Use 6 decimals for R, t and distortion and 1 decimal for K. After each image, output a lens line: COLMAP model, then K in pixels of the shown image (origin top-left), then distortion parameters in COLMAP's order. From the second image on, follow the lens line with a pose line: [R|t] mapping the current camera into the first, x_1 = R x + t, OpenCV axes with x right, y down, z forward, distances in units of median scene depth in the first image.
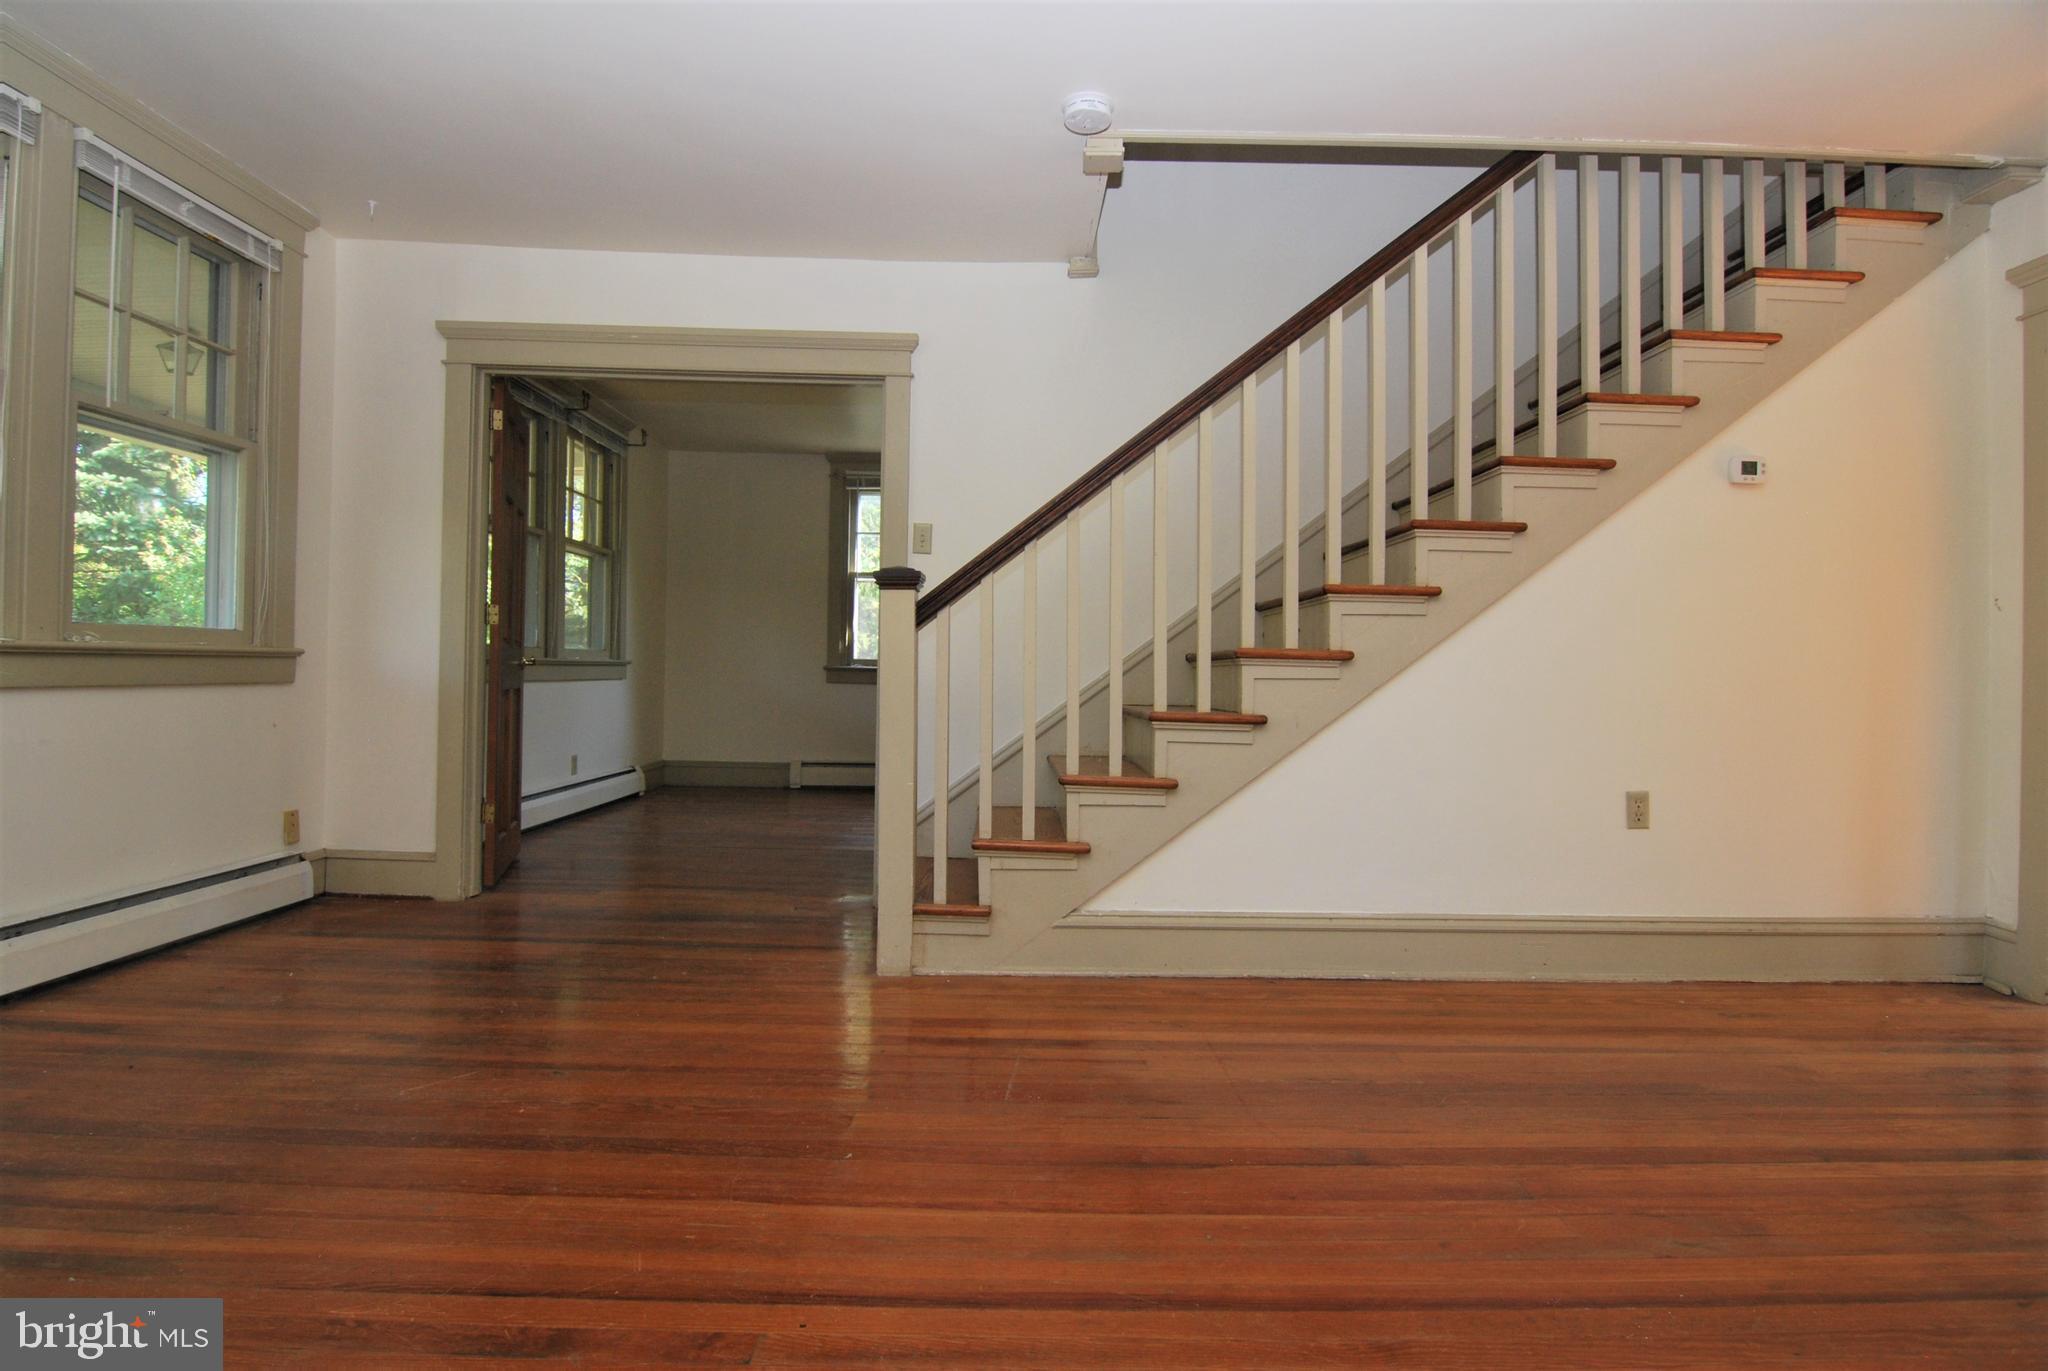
lens RADIAL K [[980.9, 0, 1025.1], [0, 980.9, 677.0], [0, 0, 1]] dist [-0.002920, -0.015628]
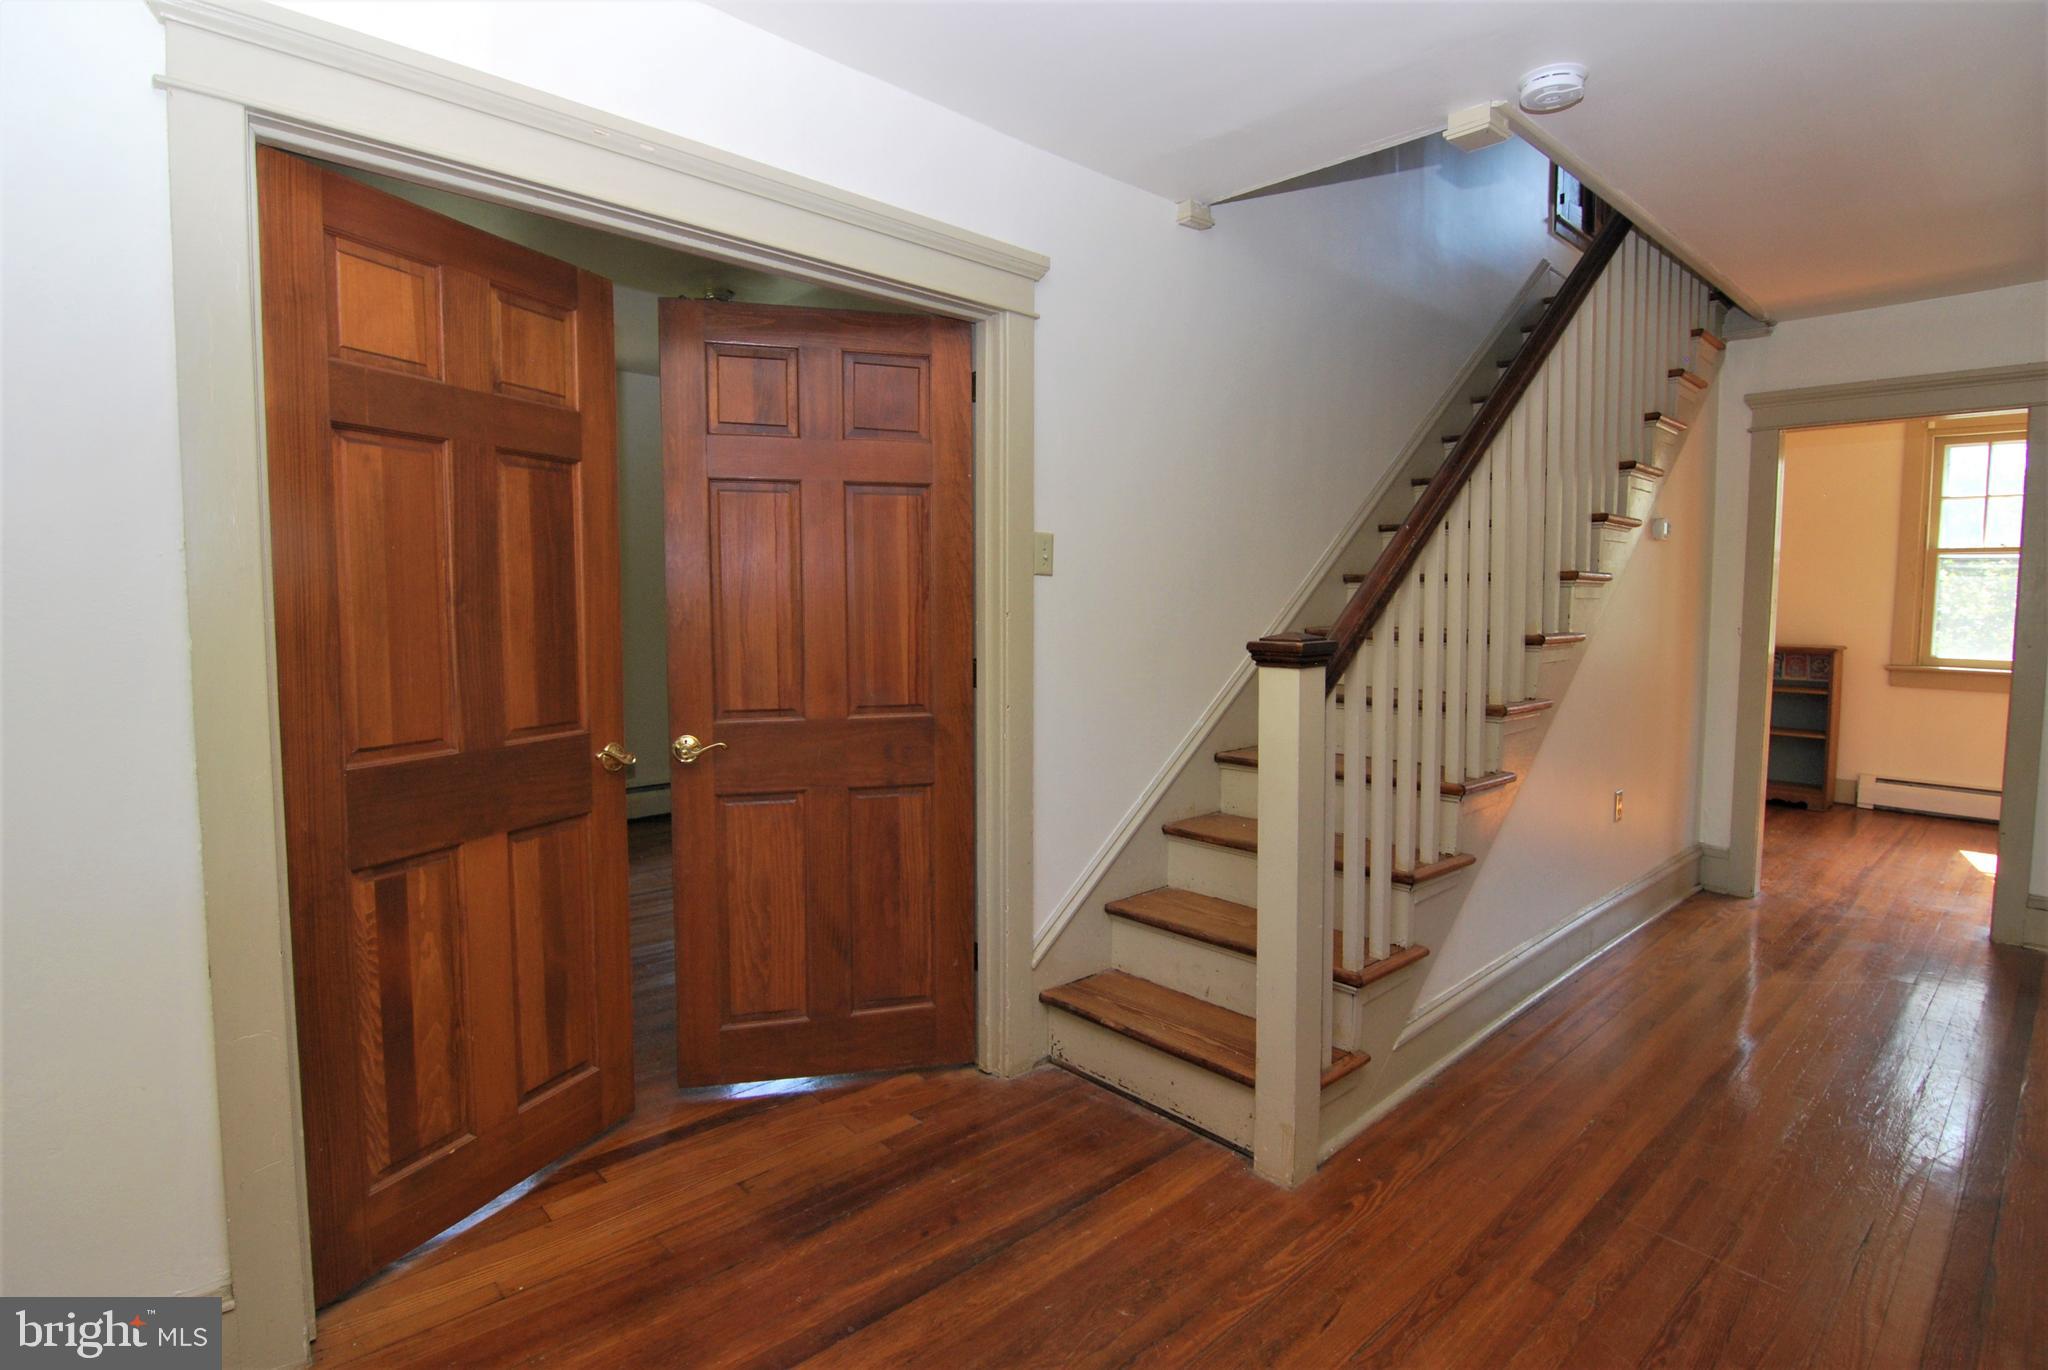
lens RADIAL K [[1005.7, 0, 1024.9], [0, 1005.7, 676.8], [0, 0, 1]] dist [-0.001482, -0.018357]
pose [[0.742810, -0.067715, 0.666069, -0.613319], [0.010974, 0.995970, 0.089015, -0.119087], [-0.669412, -0.058811, 0.740560, 0.468754]]
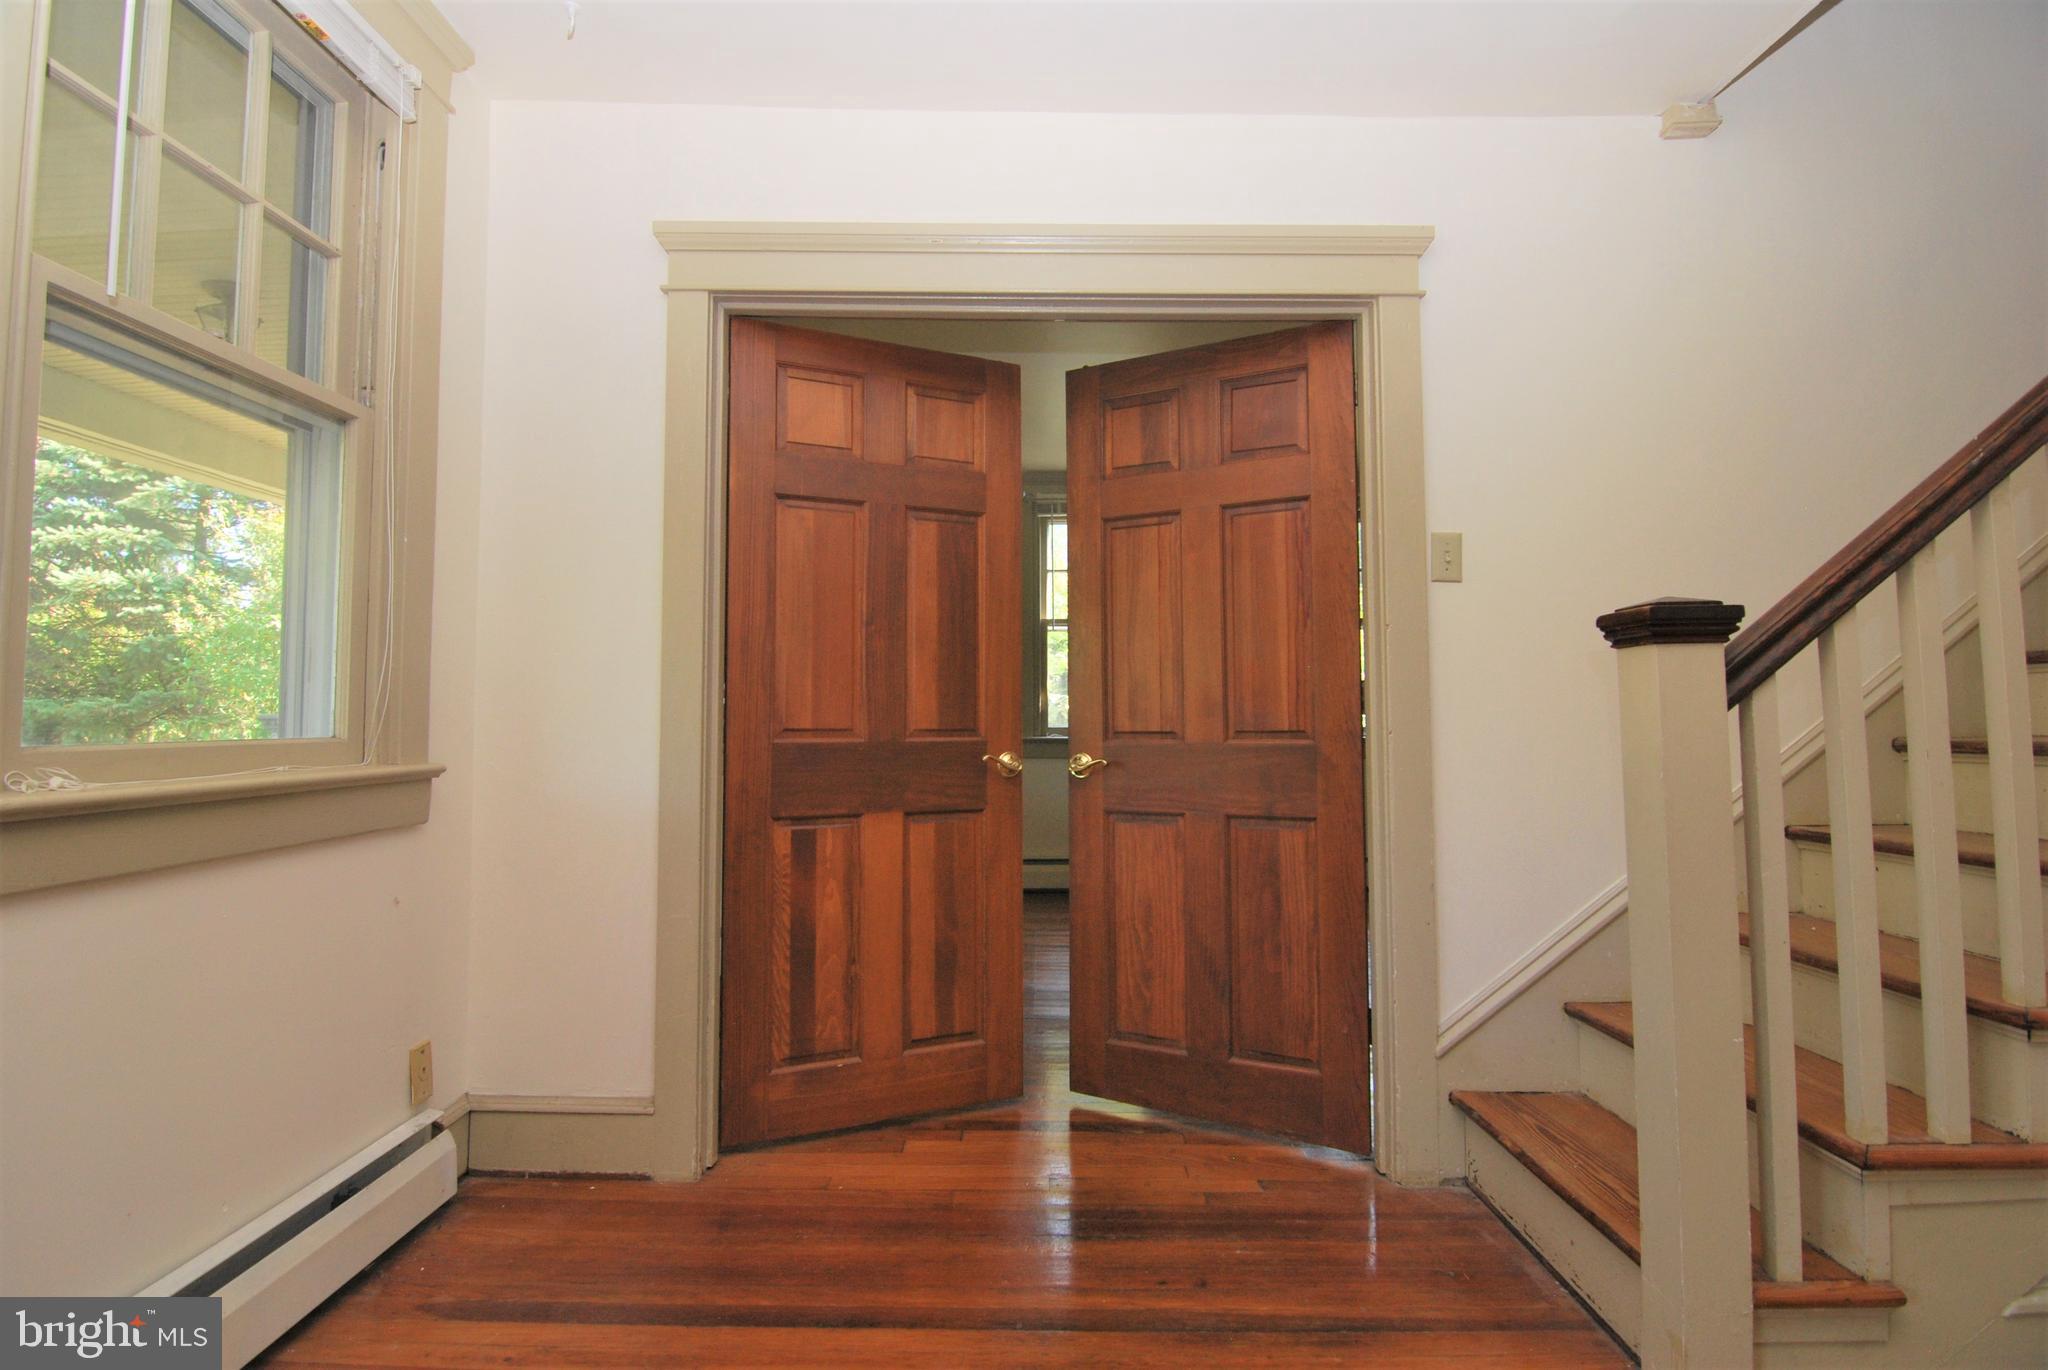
lens RADIAL K [[980.9, 0, 1025.1], [0, 980.9, 676.5], [0, 0, 1]] dist [-0.002920, -0.015628]
pose [[0.999688, -0.021184, -0.013239, -0.363931], [0.020545, 0.998701, -0.046627, -0.045284], [0.014209, 0.046340, 0.998825, 0.396699]]
